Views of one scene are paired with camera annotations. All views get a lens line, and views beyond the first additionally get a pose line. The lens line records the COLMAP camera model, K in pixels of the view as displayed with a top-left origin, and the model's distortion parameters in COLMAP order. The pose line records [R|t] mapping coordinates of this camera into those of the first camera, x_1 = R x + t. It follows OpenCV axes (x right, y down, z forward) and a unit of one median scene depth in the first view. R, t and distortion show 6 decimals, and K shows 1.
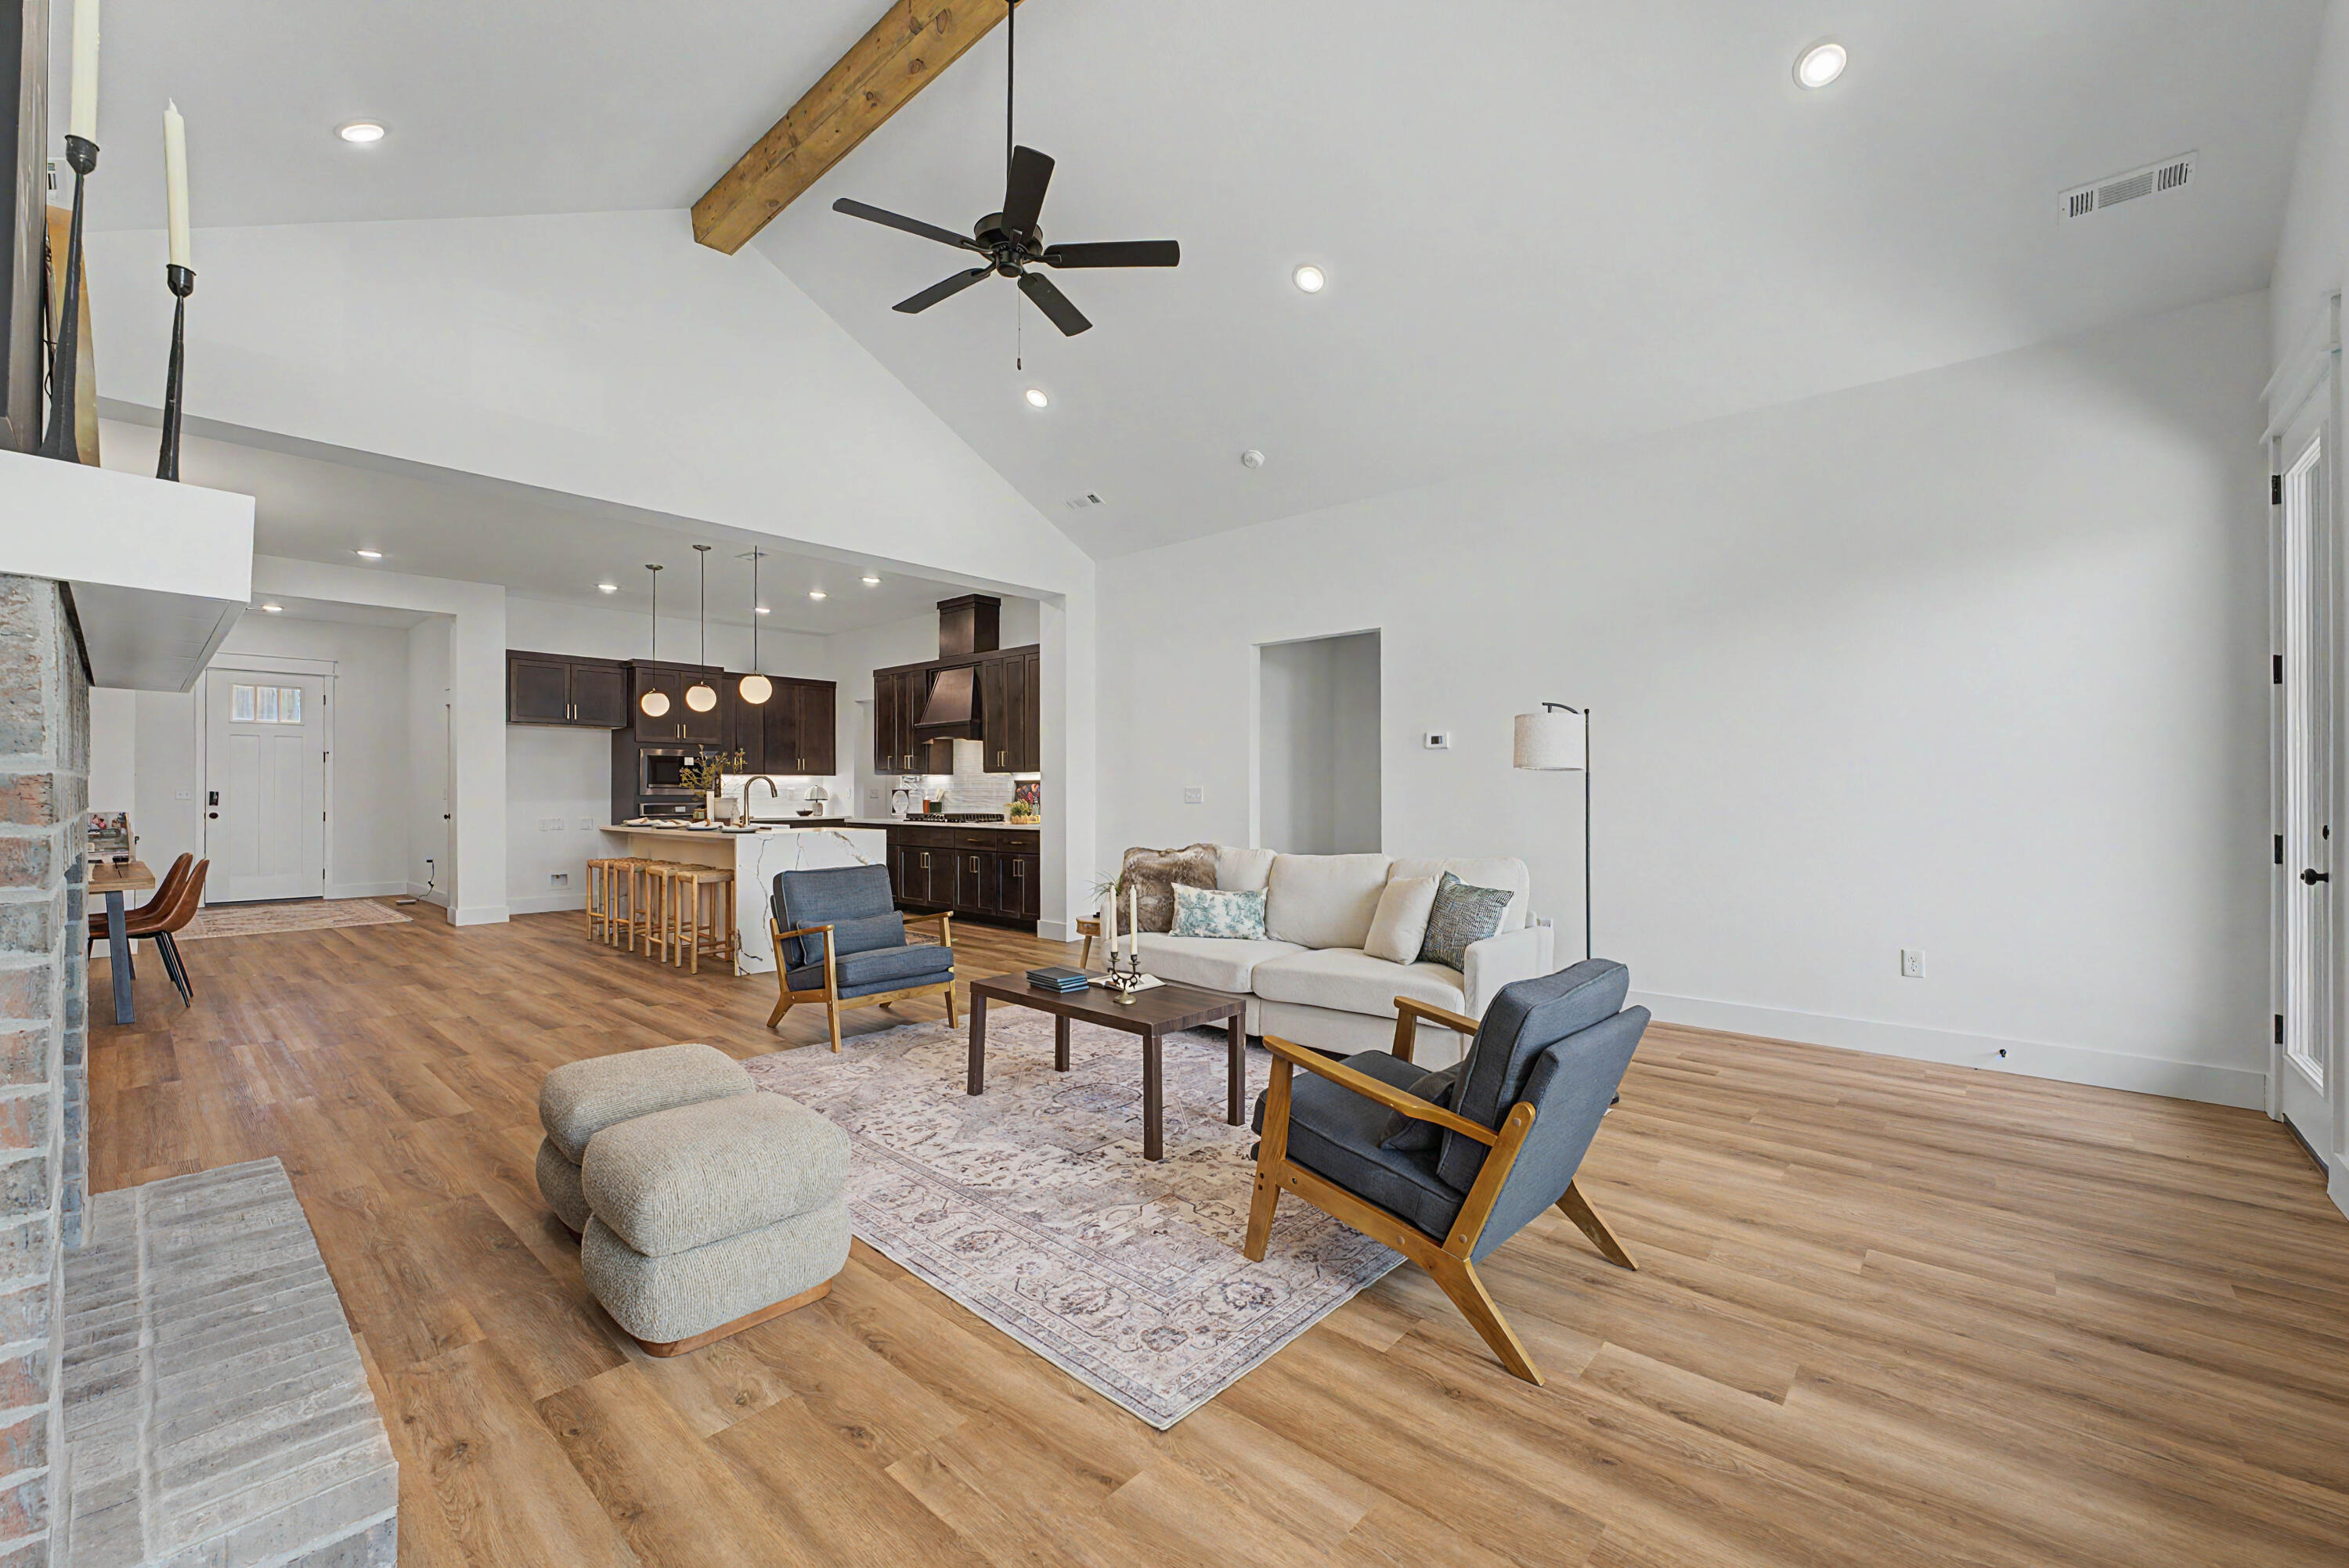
lens RADIAL K [[959.2, 0, 1178.7], [0, 959.2, 788.2], [0, 0, 1]] dist [-0.000521, 0.000123]
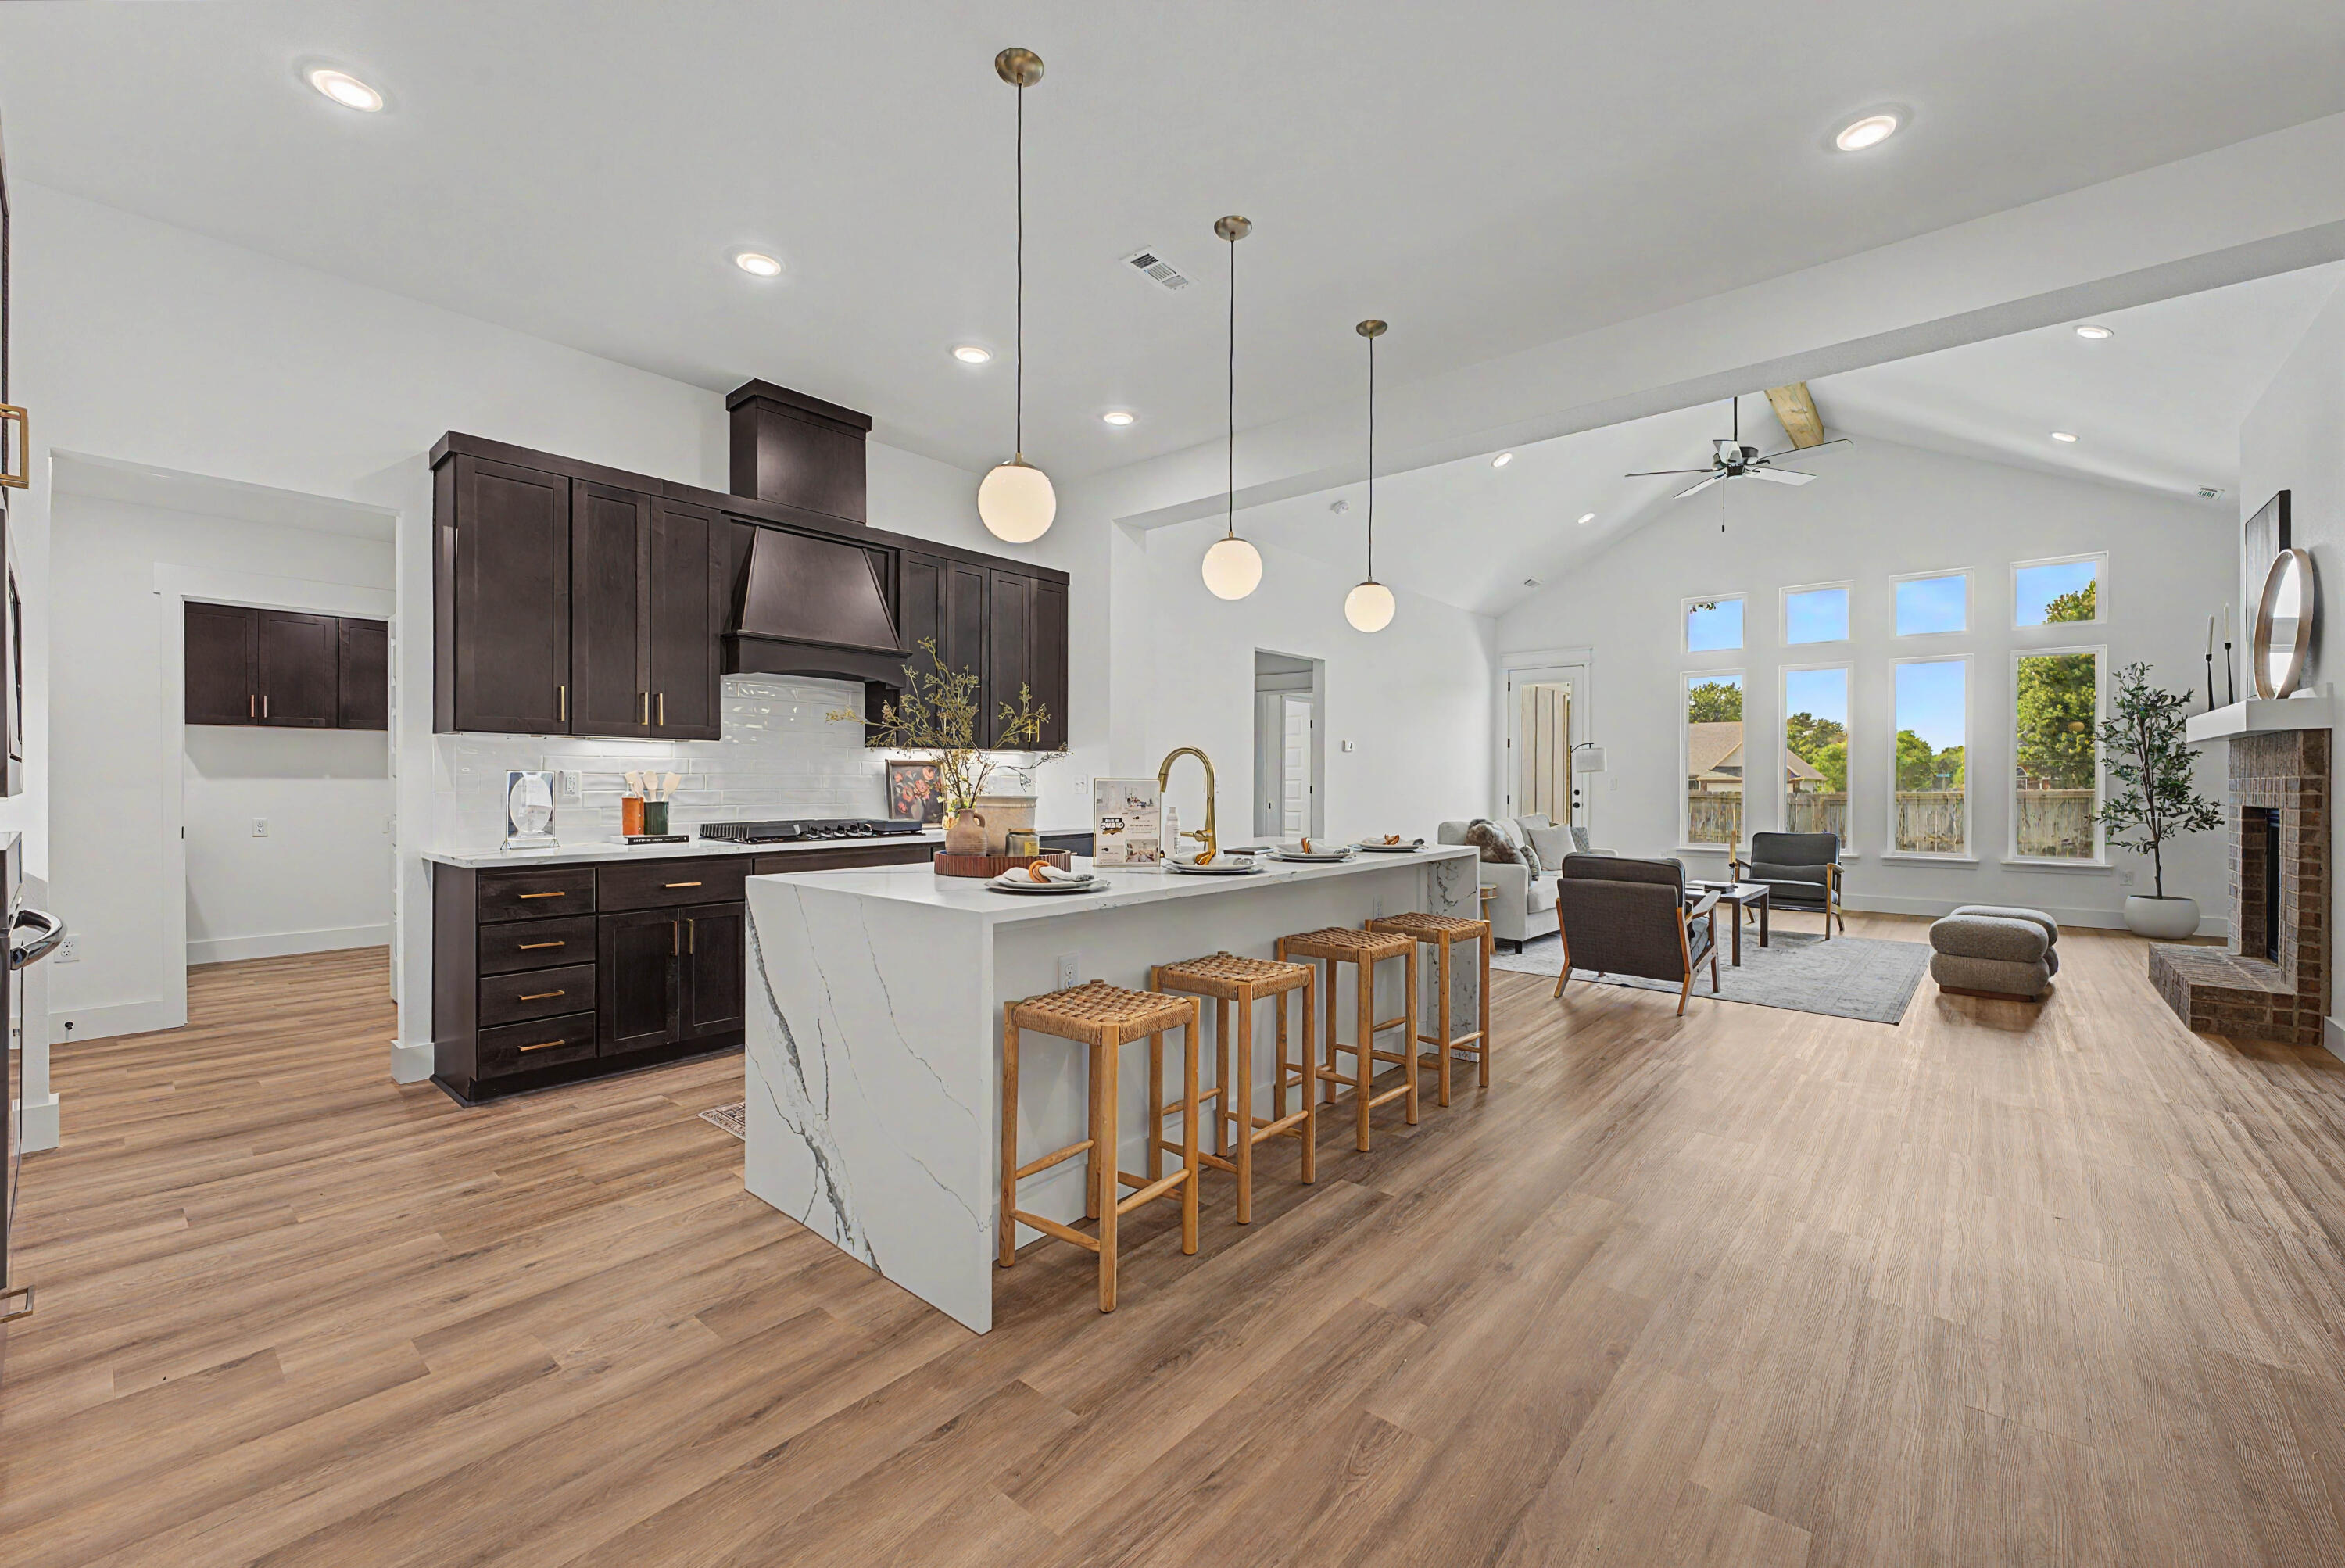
lens RADIAL K [[952.0, 0, 1163.8], [0, 952.0, 778.3], [0, 0, 1]] dist [-0.000582, -0.000103]
pose [[-0.024605, -0.001318, 0.999696, -0.706941], [-0.007158, 0.999974, 0.001142, 0.001844], [-0.999672, -0.007128, -0.024614, 0.785660]]
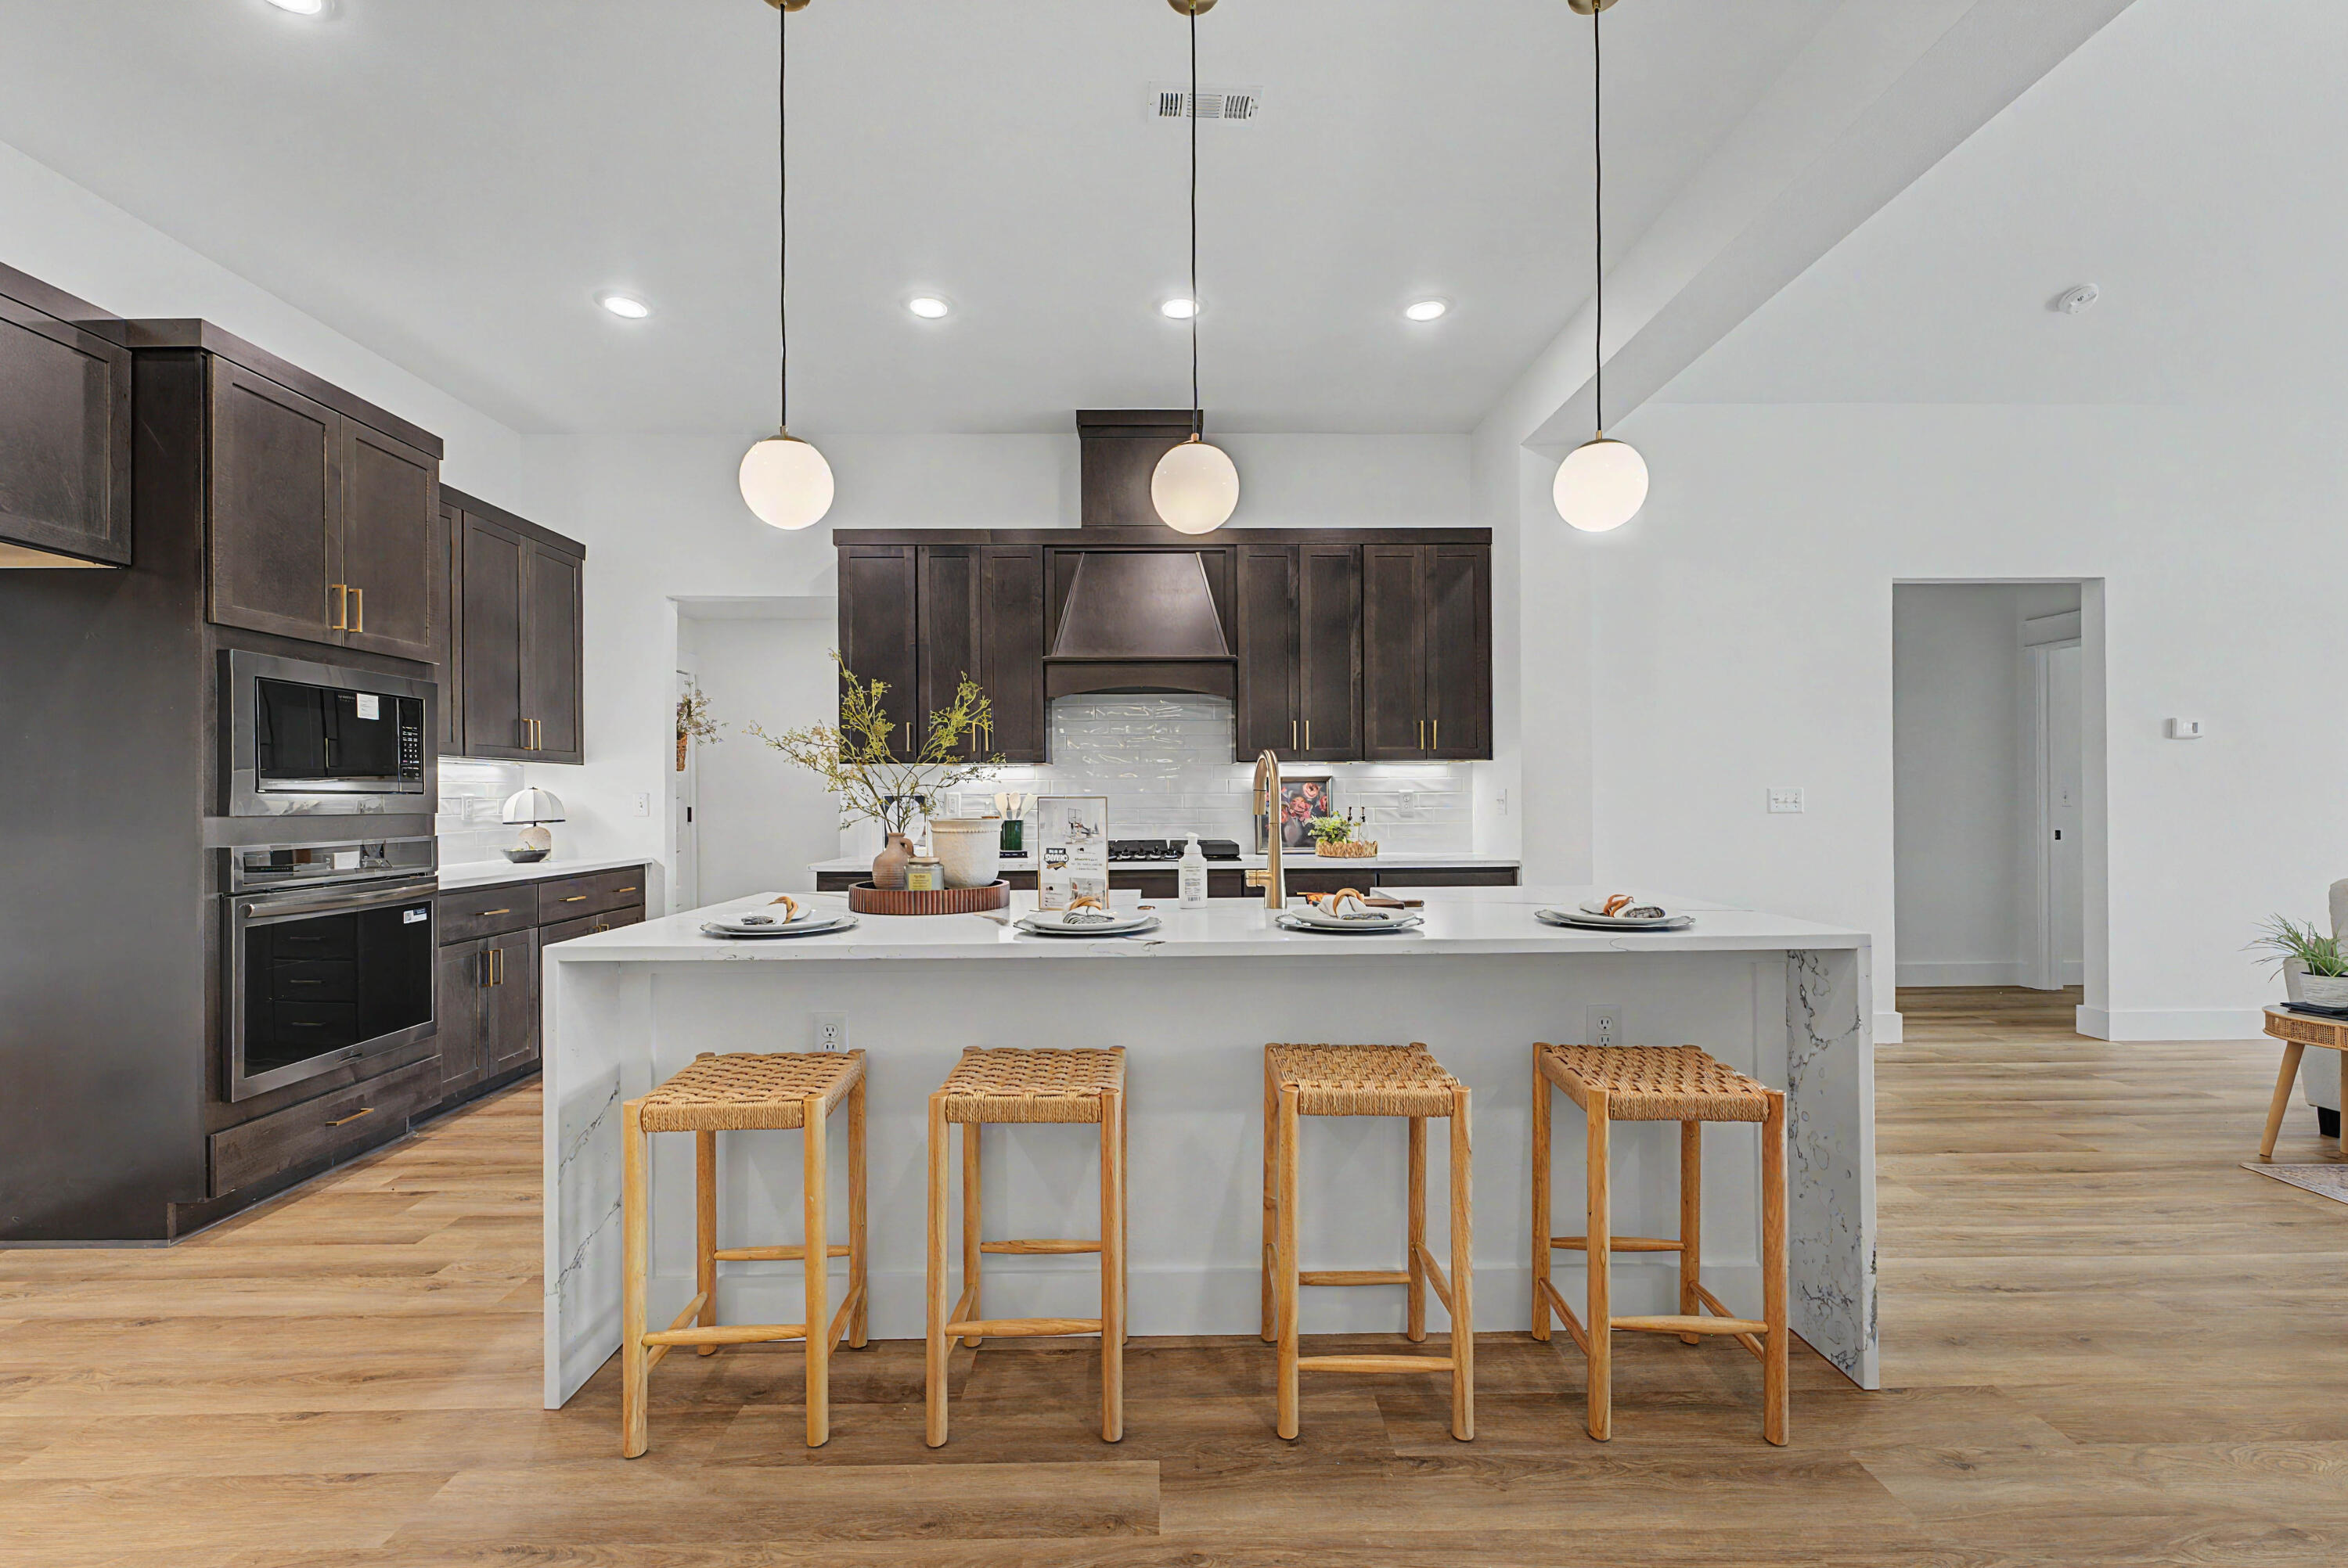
lens RADIAL K [[965.2, 0, 1173.9], [0, 965.2, 796.0], [0, 0, 1]] dist [-0.005419, 0.000154]
pose [[0.729086, -0.006466, 0.684391, -0.536931], [0.006722, 0.999975, 0.002287, 0.001763], [-0.684389, 0.002933, 0.729111, 0.592608]]
